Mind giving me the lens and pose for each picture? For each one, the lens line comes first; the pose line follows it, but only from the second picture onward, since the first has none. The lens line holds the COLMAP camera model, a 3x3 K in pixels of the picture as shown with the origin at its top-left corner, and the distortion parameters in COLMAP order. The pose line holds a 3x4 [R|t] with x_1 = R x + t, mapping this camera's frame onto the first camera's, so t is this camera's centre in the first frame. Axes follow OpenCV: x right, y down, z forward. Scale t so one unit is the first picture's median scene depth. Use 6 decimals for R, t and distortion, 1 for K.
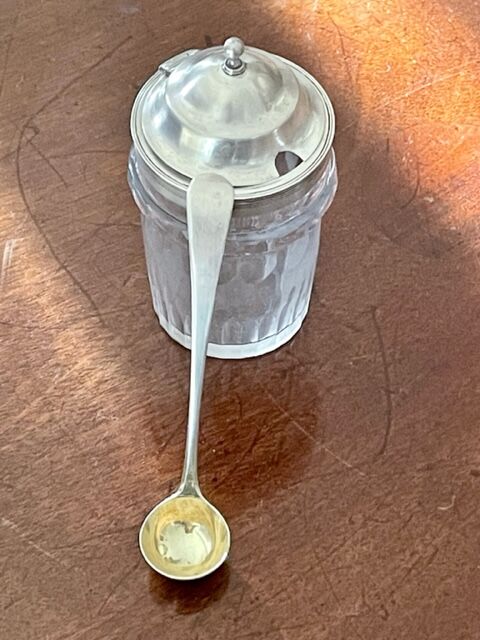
lens RADIAL K [[1773.6, 0, 240.2], [0, 1773.6, 322.4], [0, 0, 1]] dist [0.117542, 0.000000]
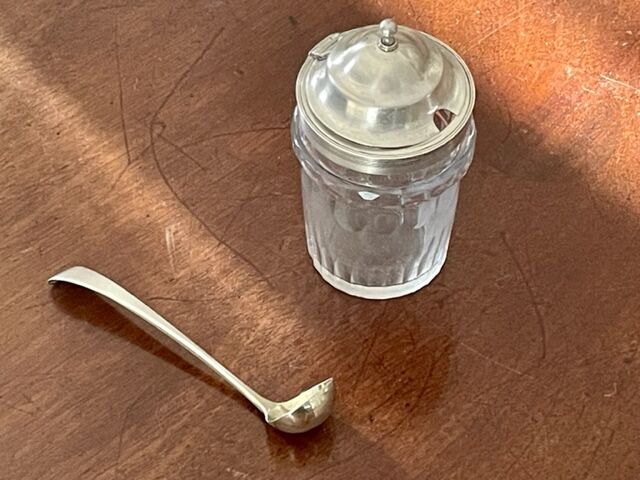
lens RADIAL K [[1773.6, 0, 319.3], [0, 1773.6, 237.7], [0, 0, 1]] dist [0.117542, 0.000000]
pose [[0.981081, -0.161915, 0.106134, -0.165542], [0.163640, 0.986490, -0.007698, -0.016252], [-0.103454, 0.024920, 0.994322, -0.116357]]
